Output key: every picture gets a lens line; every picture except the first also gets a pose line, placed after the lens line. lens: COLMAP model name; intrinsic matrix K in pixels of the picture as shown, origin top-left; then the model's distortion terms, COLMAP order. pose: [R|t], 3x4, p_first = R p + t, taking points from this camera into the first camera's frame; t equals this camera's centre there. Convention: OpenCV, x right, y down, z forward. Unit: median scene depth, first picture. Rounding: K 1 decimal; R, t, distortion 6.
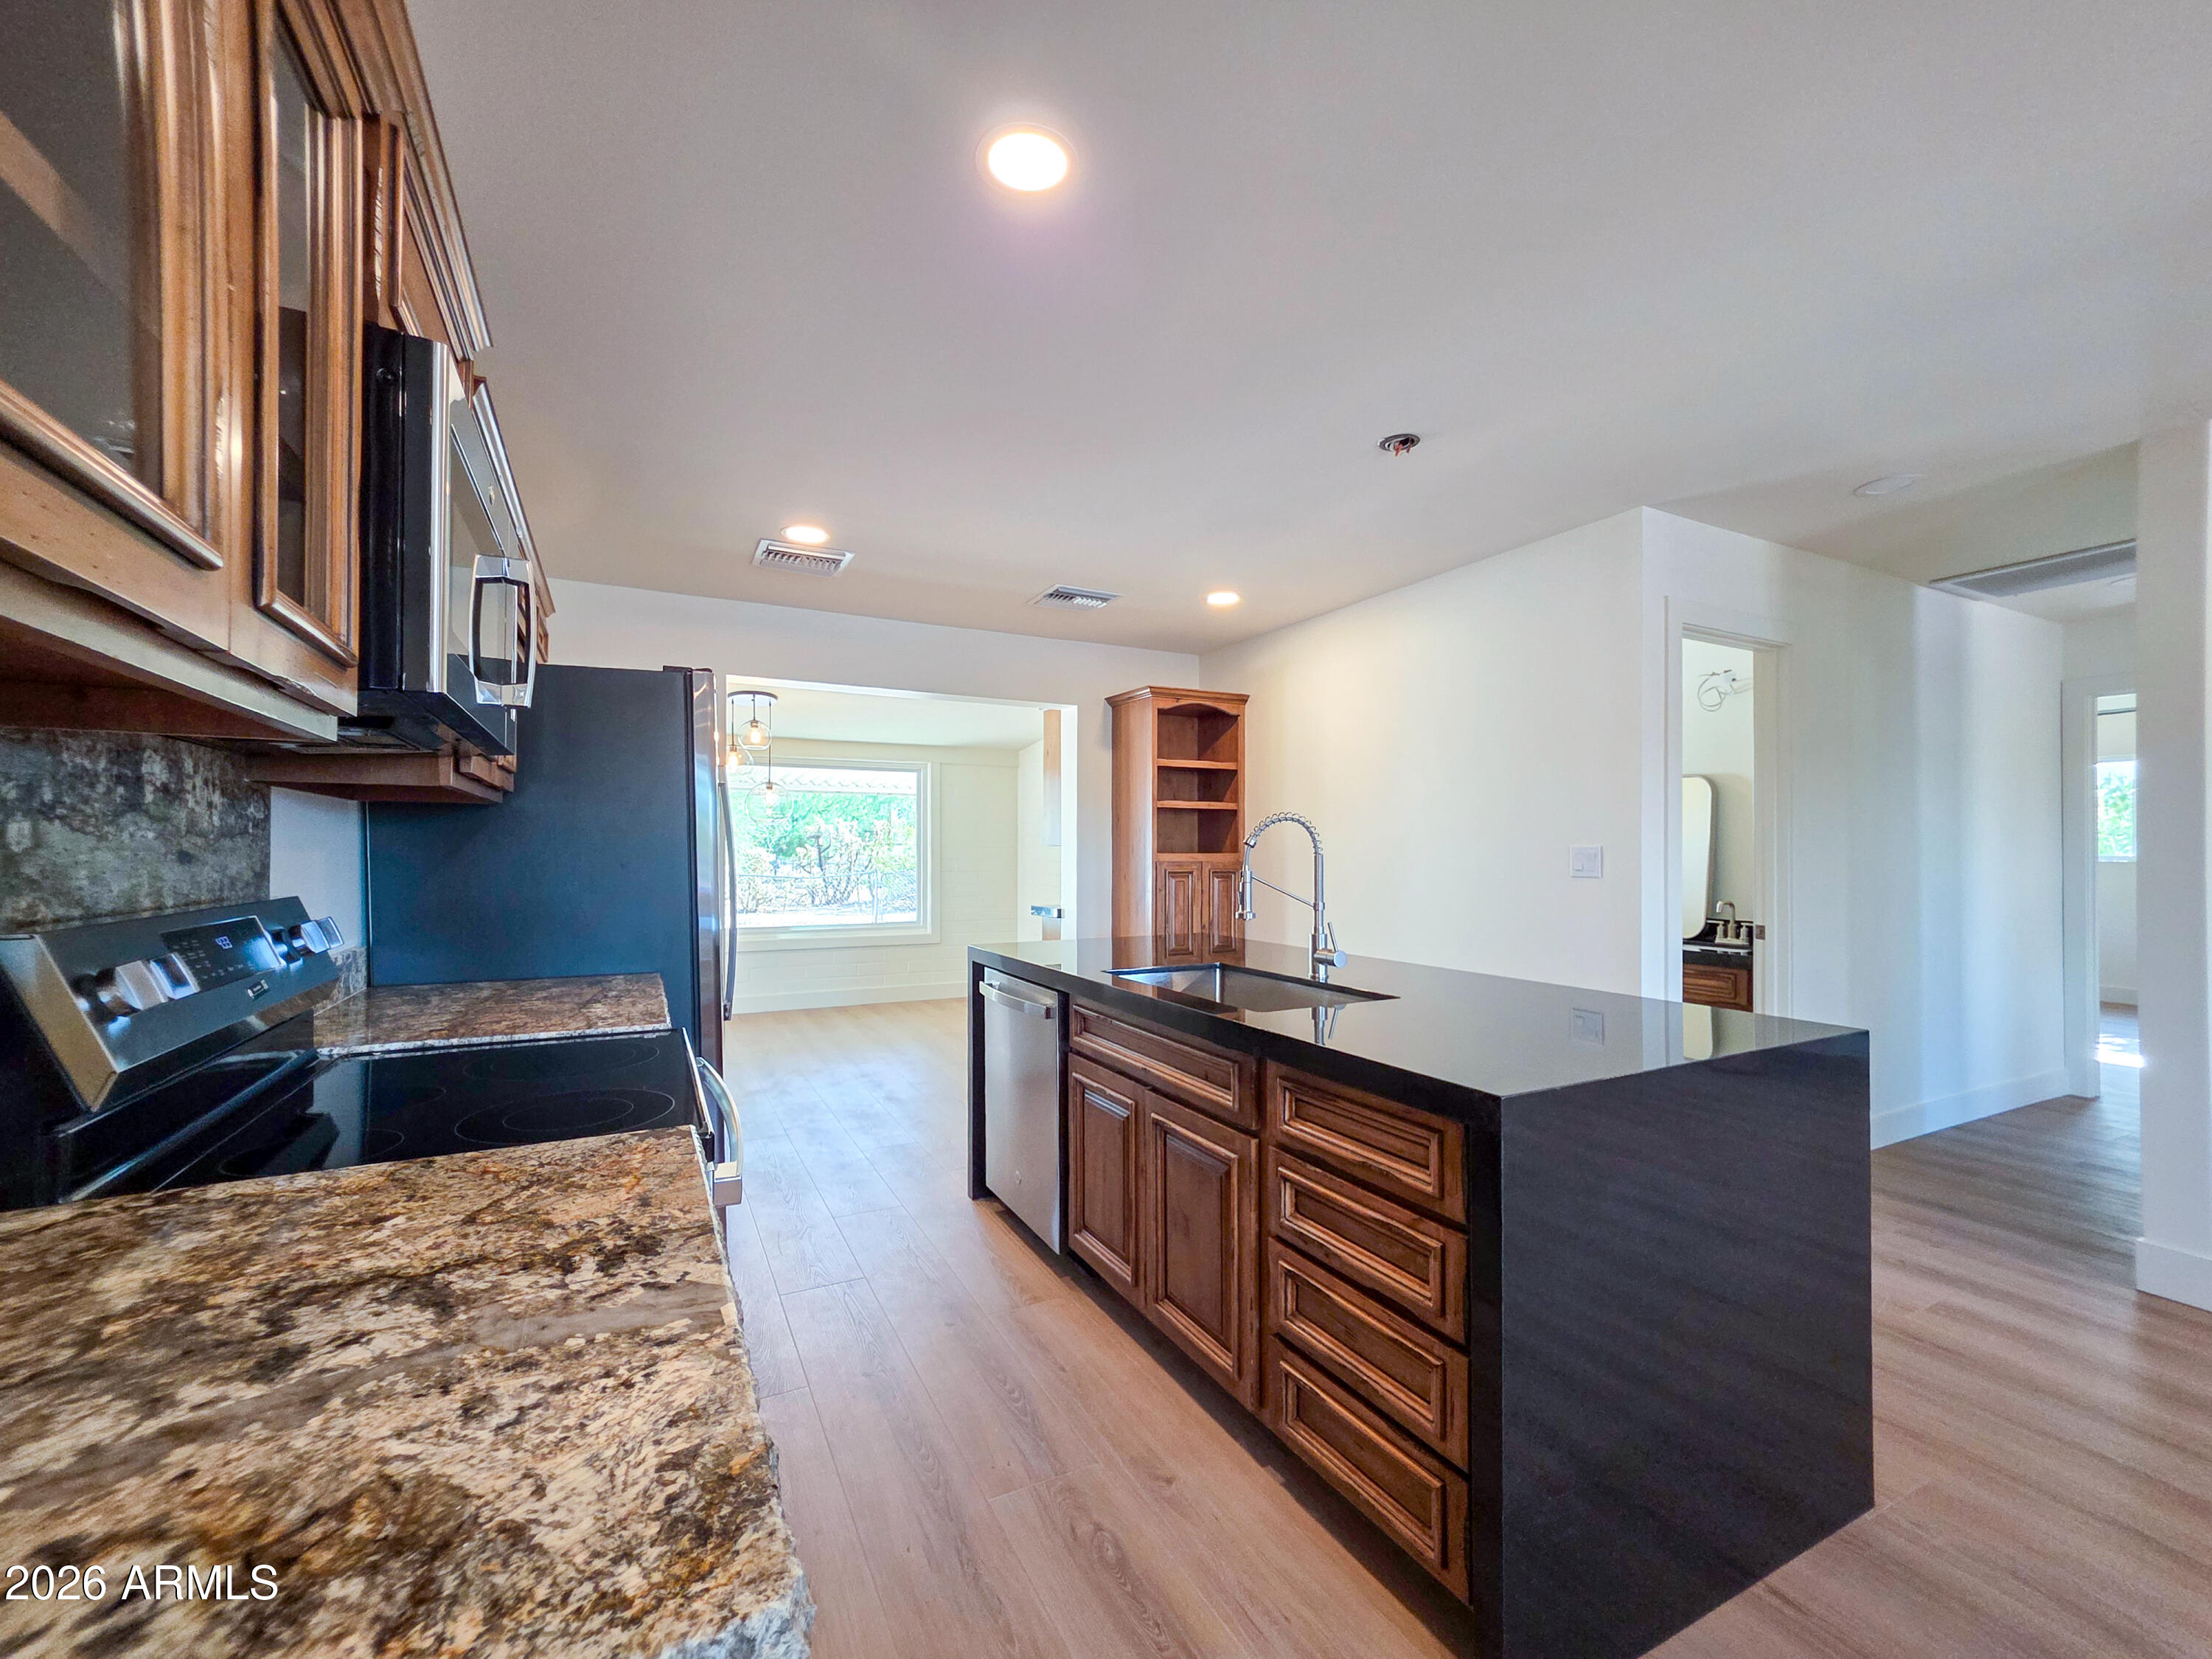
lens RADIAL K [[895.8, 0, 1105.8], [0, 895.8, 836.1], [0, 0, 1]] dist [-0.001423, -0.000068]
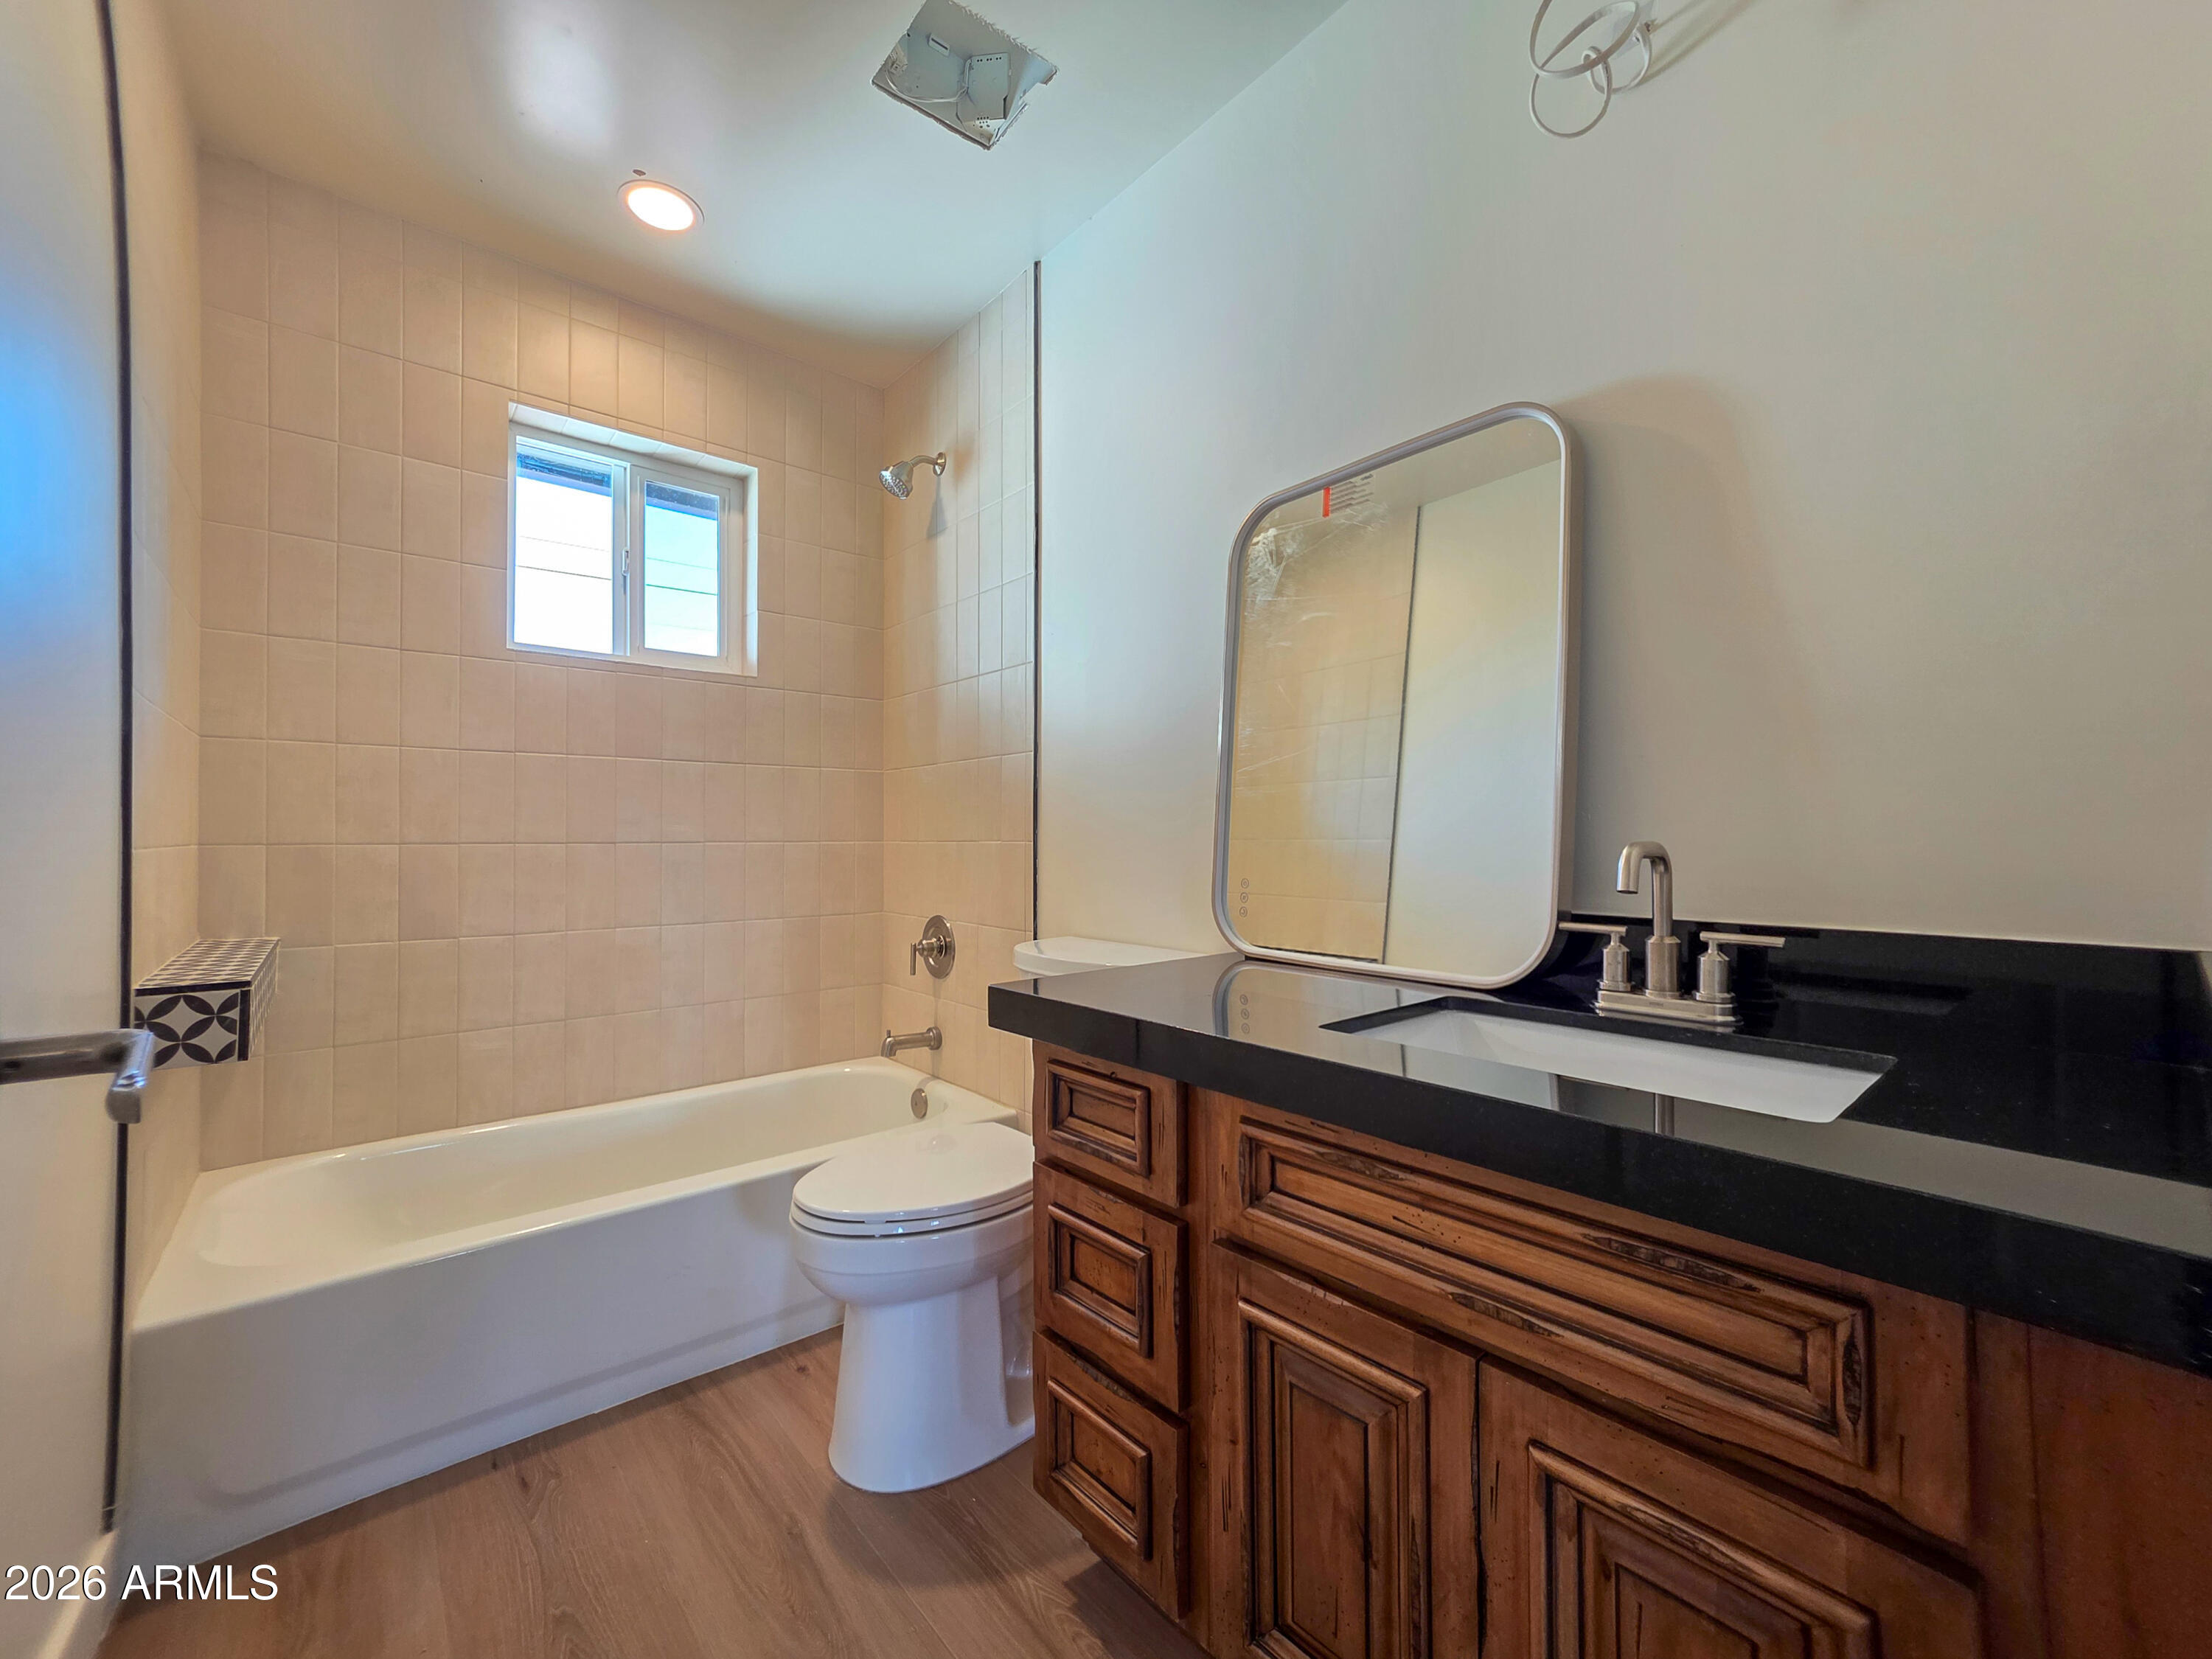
lens RADIAL K [[895.8, 0, 1099.7], [0, 895.8, 832.6], [0, 0, 1]] dist [-0.001423, -0.000068]
pose [[0.971152, 0.006365, 0.238375, 0.480063], [-0.008910, 0.999914, 0.009599, 0.066982], [-0.238293, -0.011447, 0.971126, 0.786337]]
